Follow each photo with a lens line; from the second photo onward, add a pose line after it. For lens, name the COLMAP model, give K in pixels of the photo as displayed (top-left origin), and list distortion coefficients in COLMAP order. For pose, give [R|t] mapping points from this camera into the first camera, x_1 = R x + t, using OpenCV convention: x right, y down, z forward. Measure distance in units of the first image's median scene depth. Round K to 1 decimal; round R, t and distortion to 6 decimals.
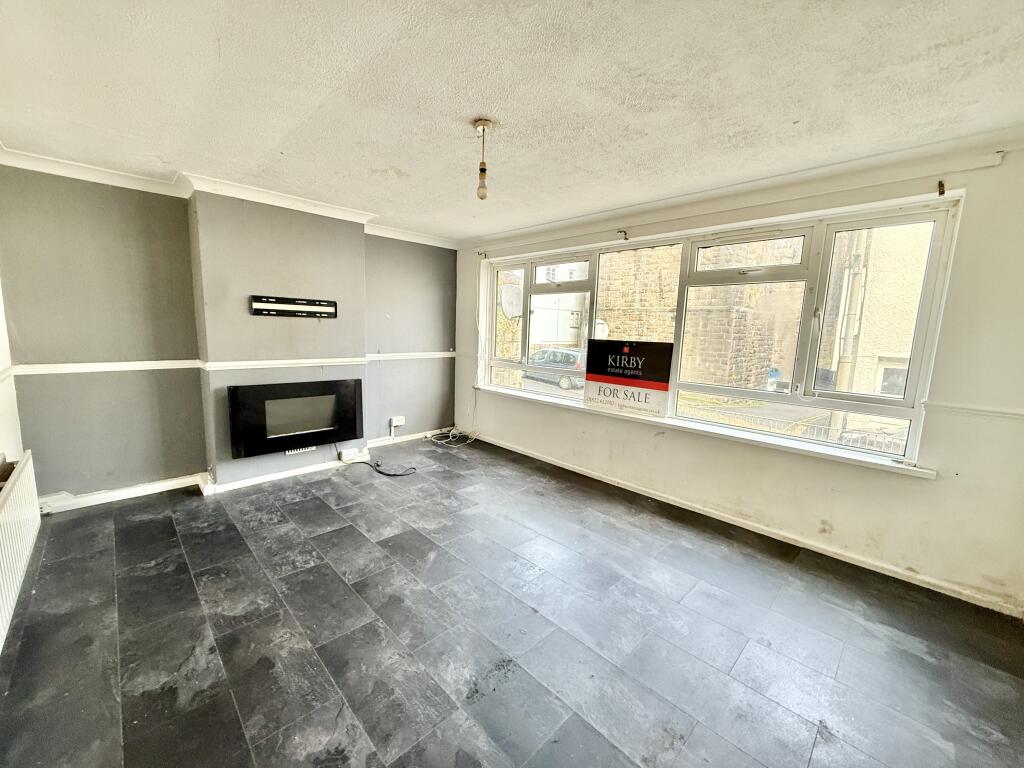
lens RADIAL K [[411.1, 0, 508.1], [0, 411.1, 384.4], [0, 0, 1]] dist [-0.000046, -0.000067]
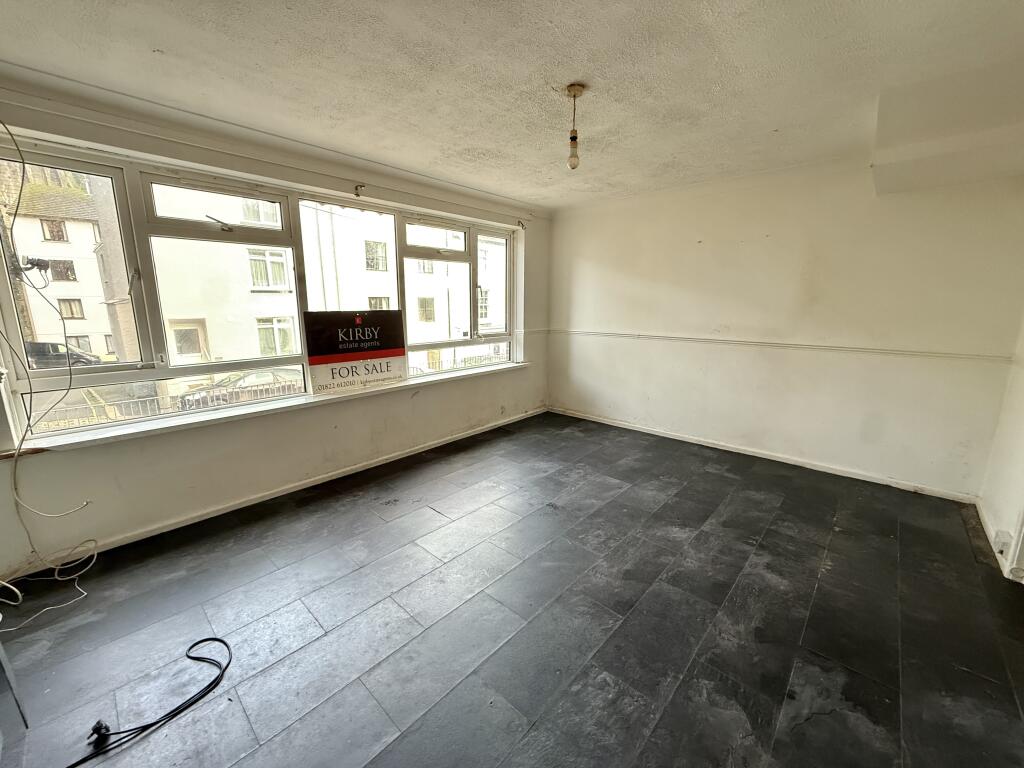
lens RADIAL K [[411.1, 0, 508.9], [0, 411.1, 384.4], [0, 0, 1]] dist [-0.000046, -0.000067]
pose [[-0.056664, -0.225093, 0.972688, -0.713109], [0.137357, 0.963232, 0.230907, -0.124519], [-0.988900, 0.146690, -0.023663, 0.785393]]
